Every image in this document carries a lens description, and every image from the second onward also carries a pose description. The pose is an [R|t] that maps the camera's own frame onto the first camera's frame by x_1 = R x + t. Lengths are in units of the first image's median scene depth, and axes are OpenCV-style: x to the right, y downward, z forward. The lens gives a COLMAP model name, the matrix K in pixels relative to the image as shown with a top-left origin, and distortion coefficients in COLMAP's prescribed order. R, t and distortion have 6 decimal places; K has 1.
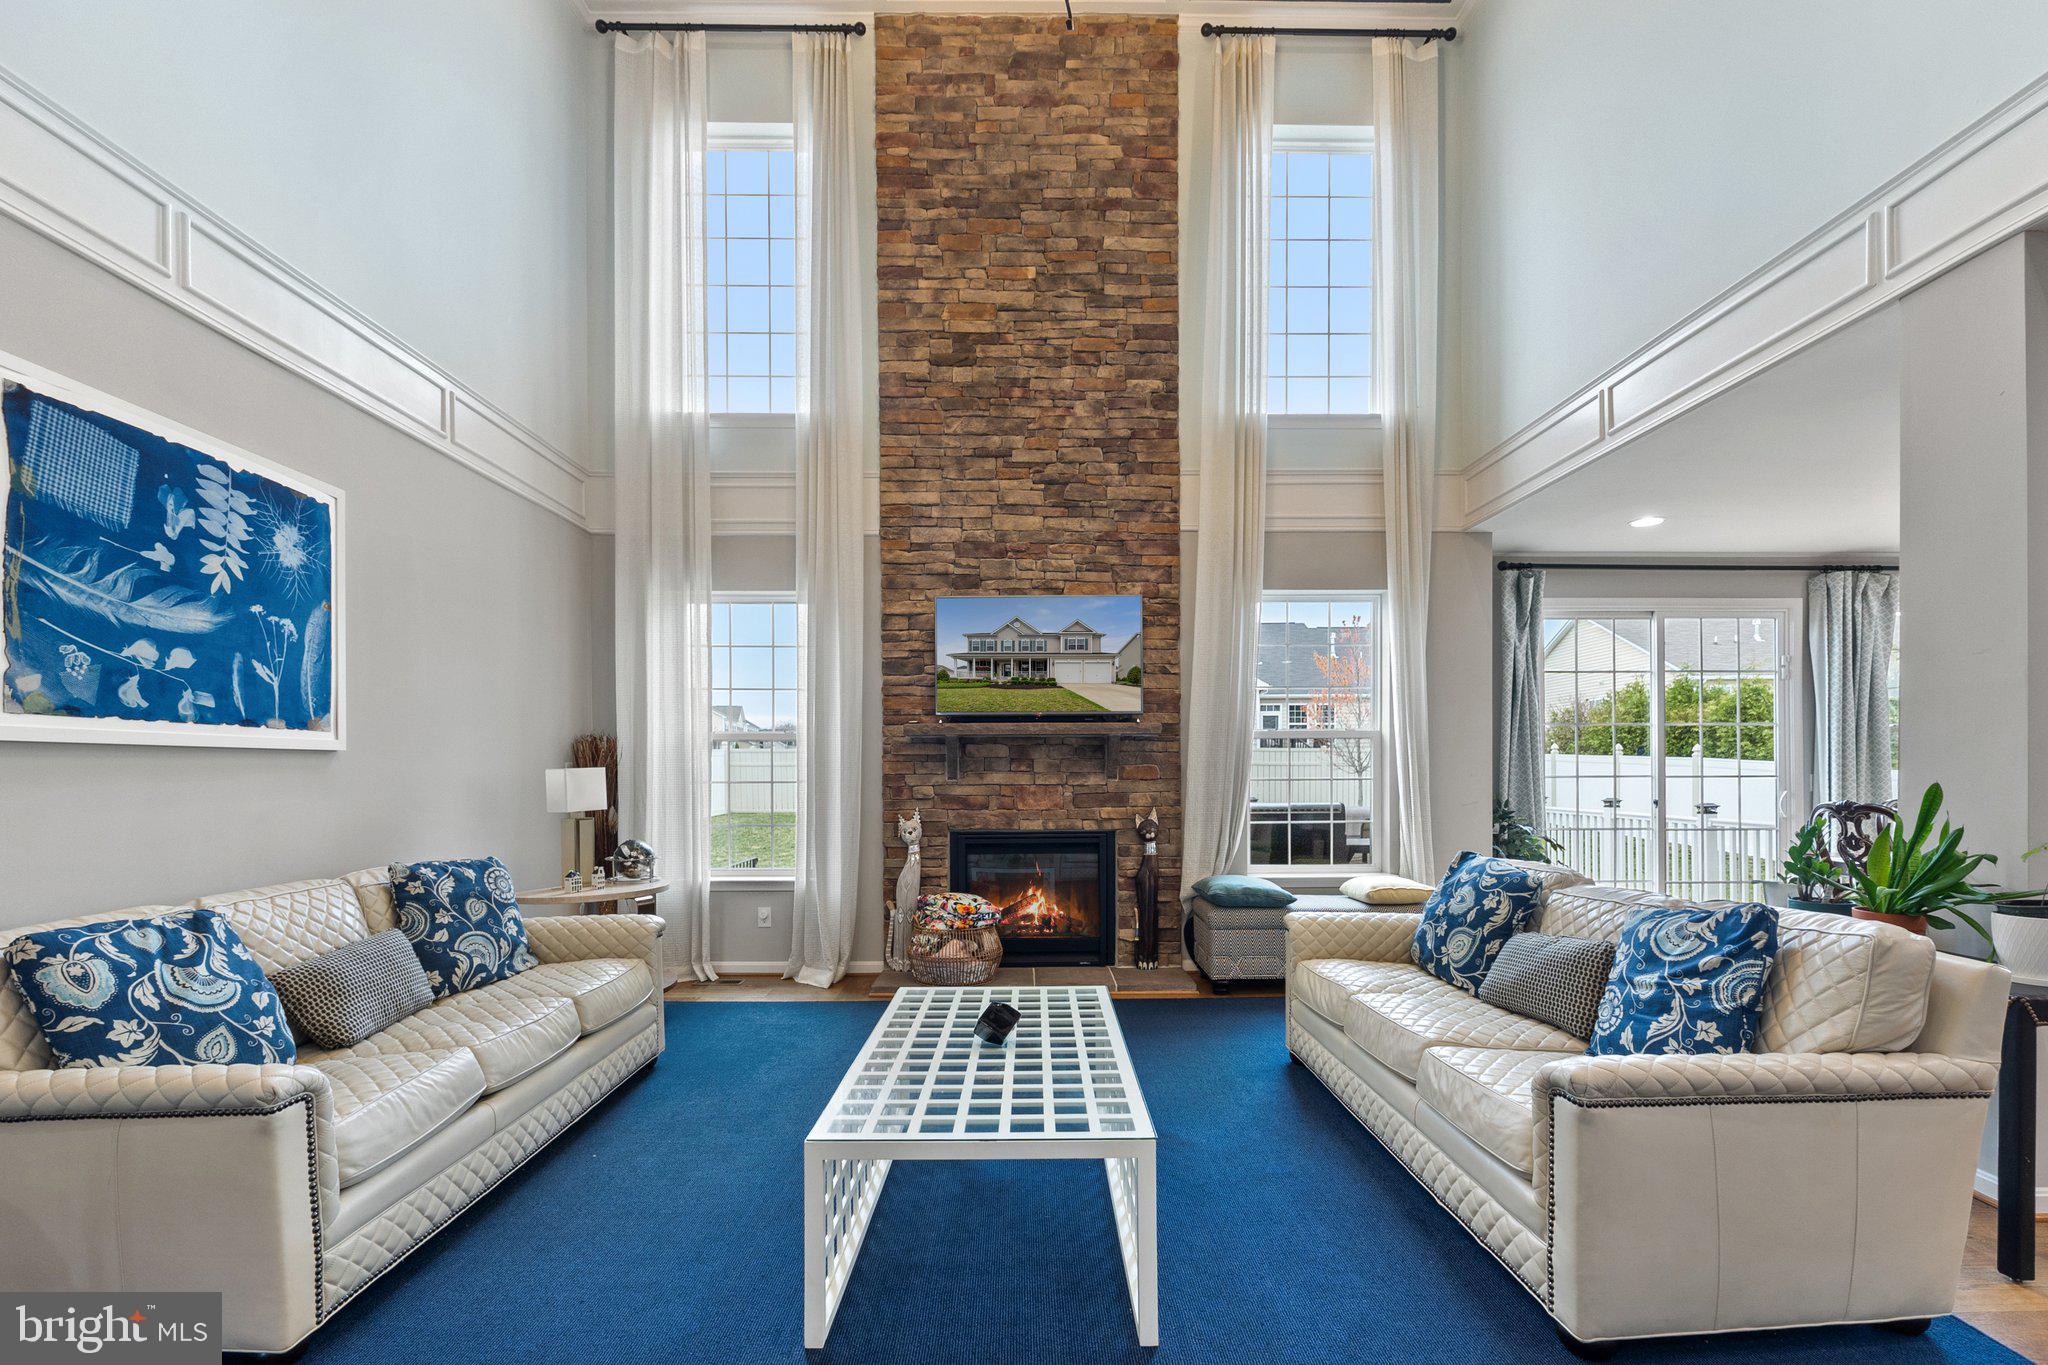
lens RADIAL K [[884.6, 0, 1039.7], [0, 884.6, 765.6], [0, 0, 1]] dist [-0.003657, -0.000720]
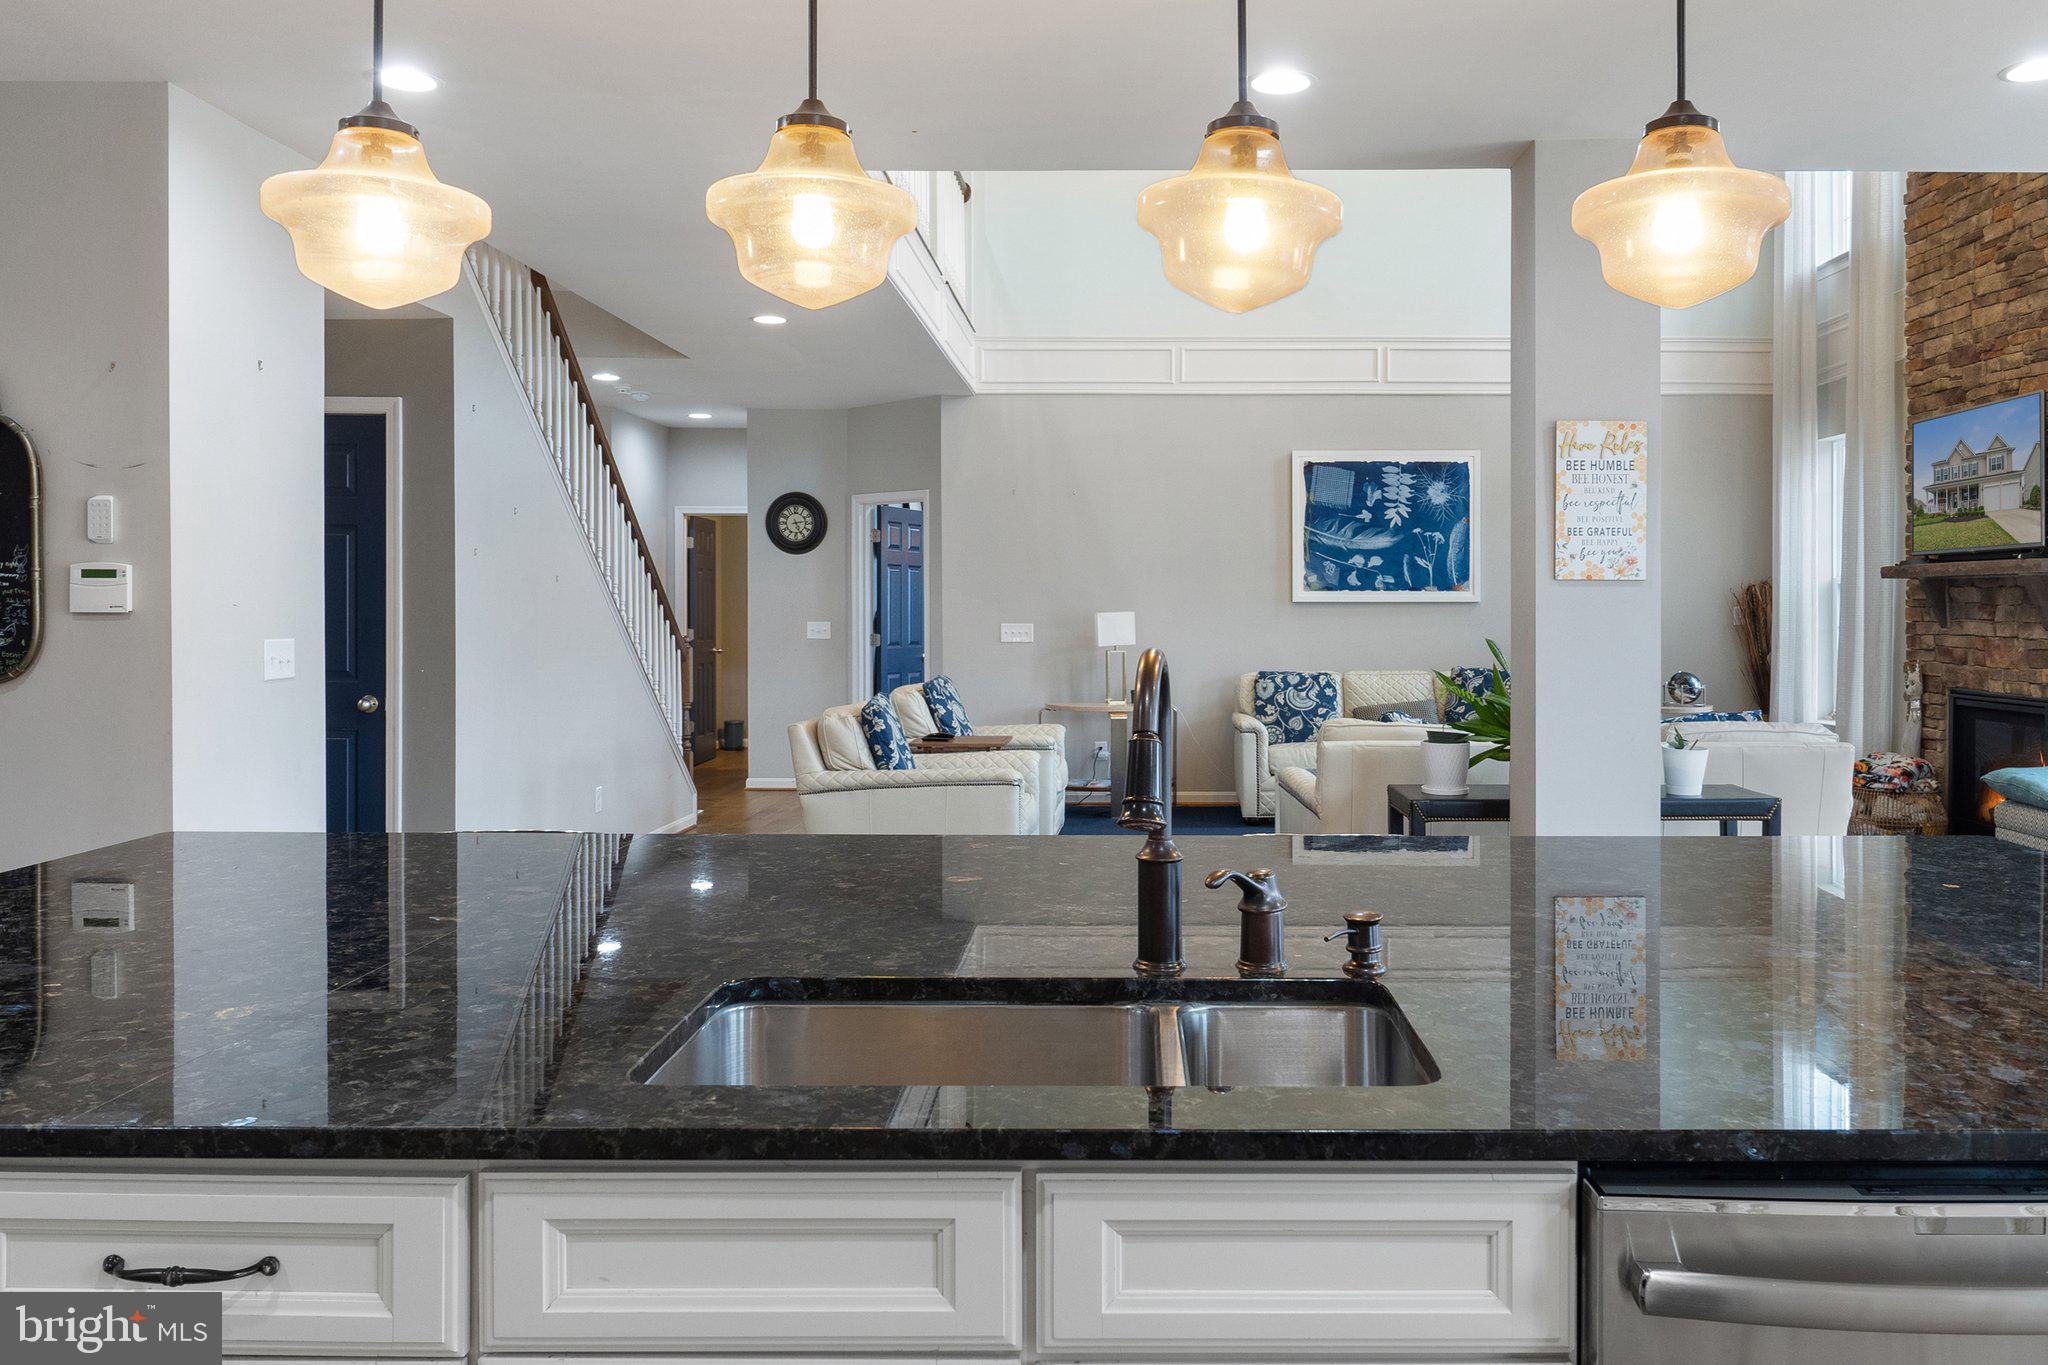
lens RADIAL K [[1586.5, 0, 1145.7], [0, 1586.5, 621.1], [0, 0, 1]] dist [-0.046021, 0.002429]
pose [[-0.003042, 0.018181, -0.999830, 2.314551], [0.007413, 0.999808, 0.018158, -0.040200], [0.999968, -0.007357, -0.003176, 0.363035]]
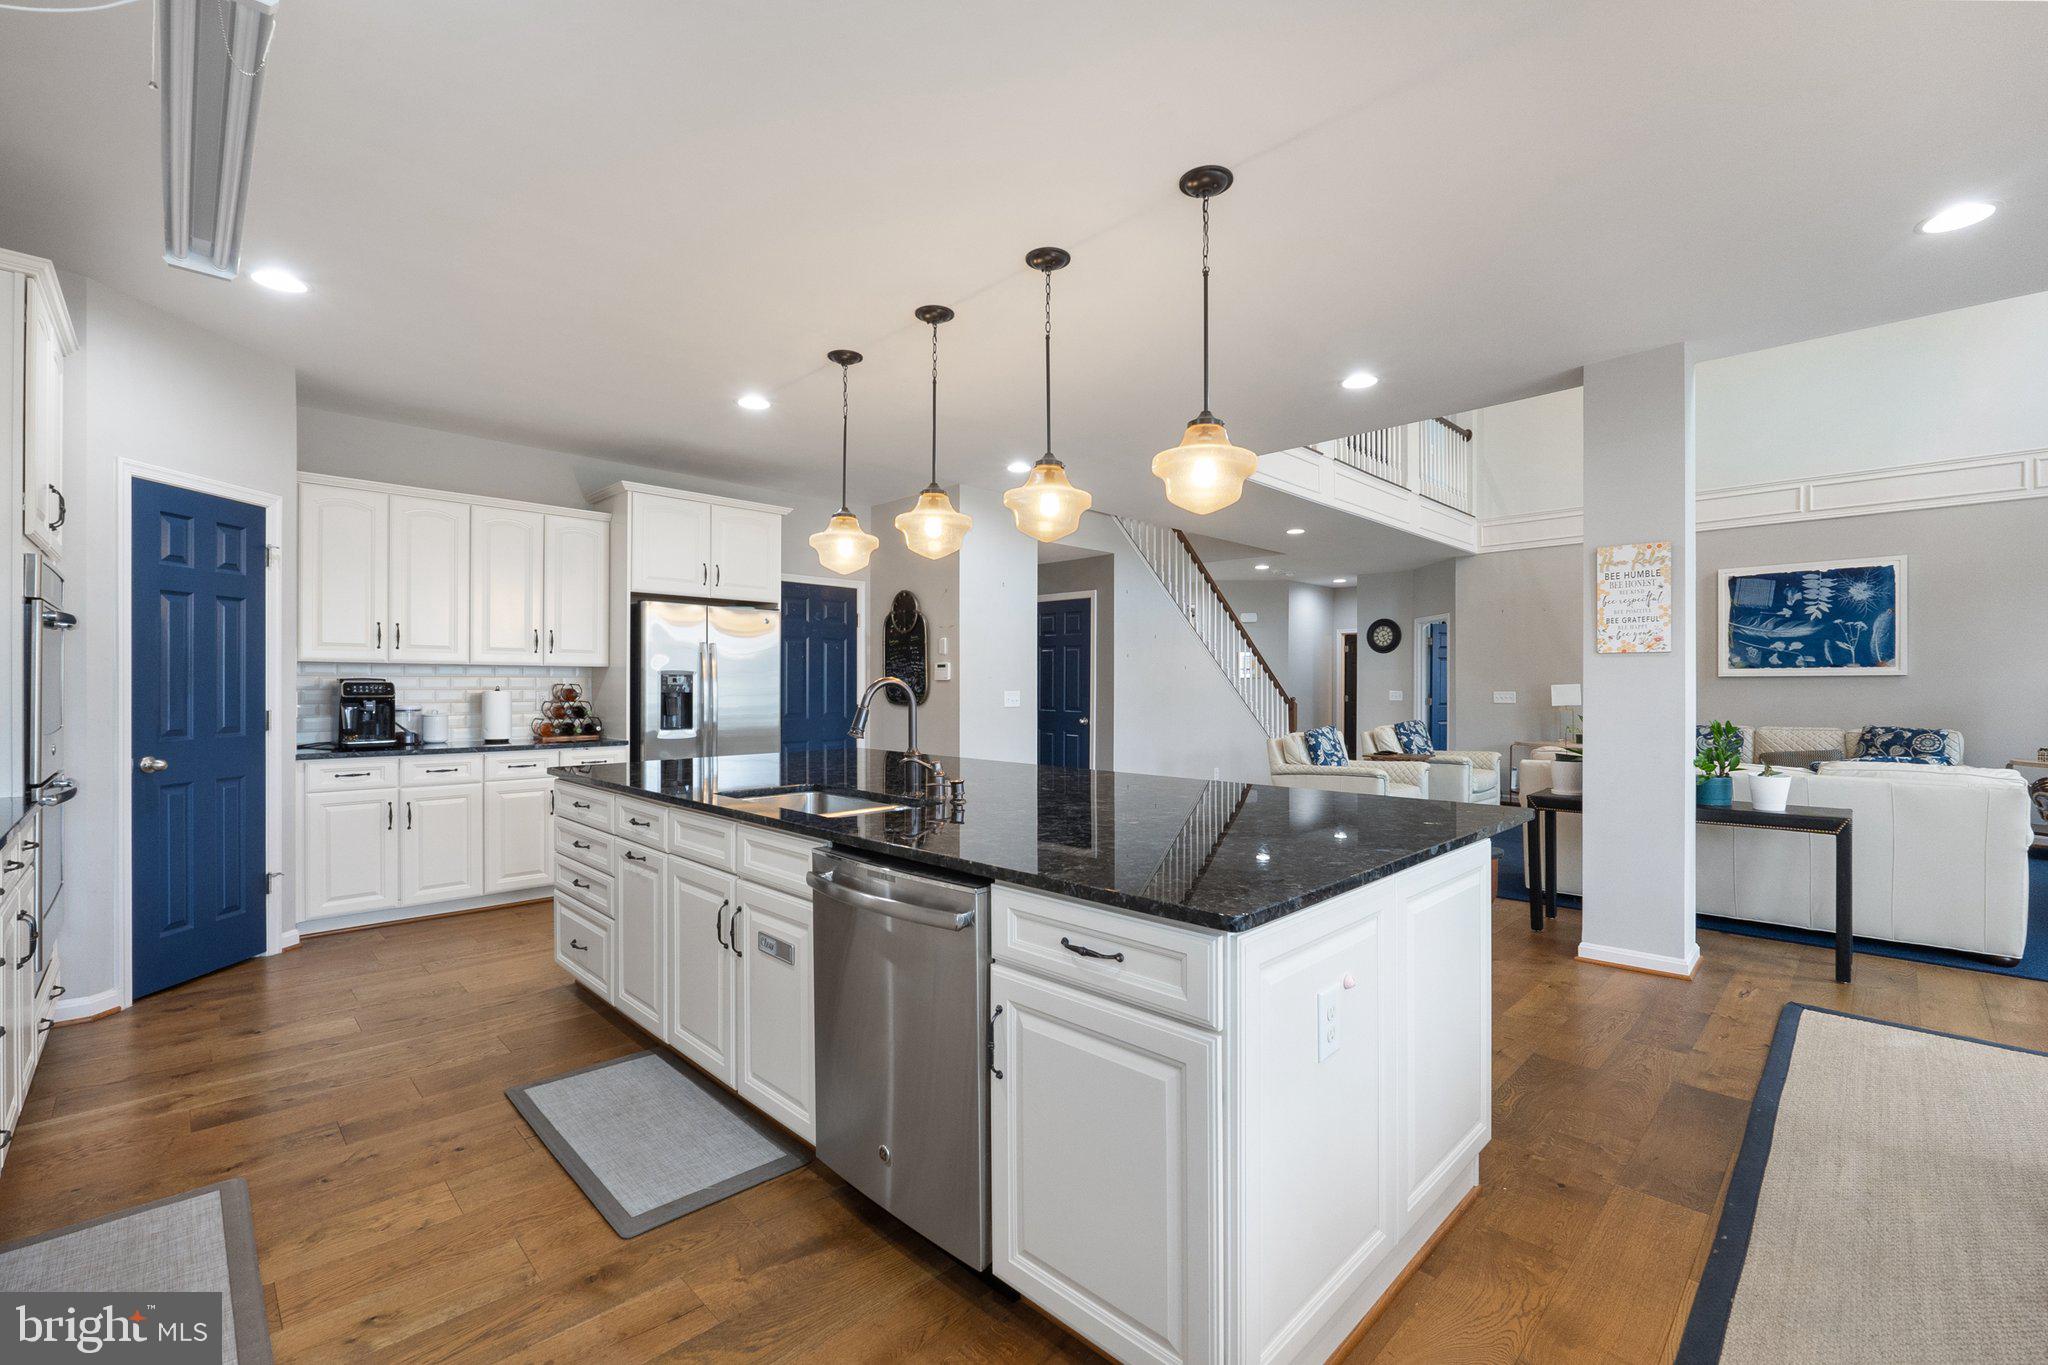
lens RADIAL K [[884.6, 0, 1022.2], [0, 884.6, 686.3], [0, 0, 1]] dist [-0.003657, -0.000720]
pose [[-0.713036, 0.007393, -0.701089, 2.289269], [0.012810, 0.999915, -0.002485, -0.011413], [0.701011, -0.010753, -0.713070, 1.027868]]
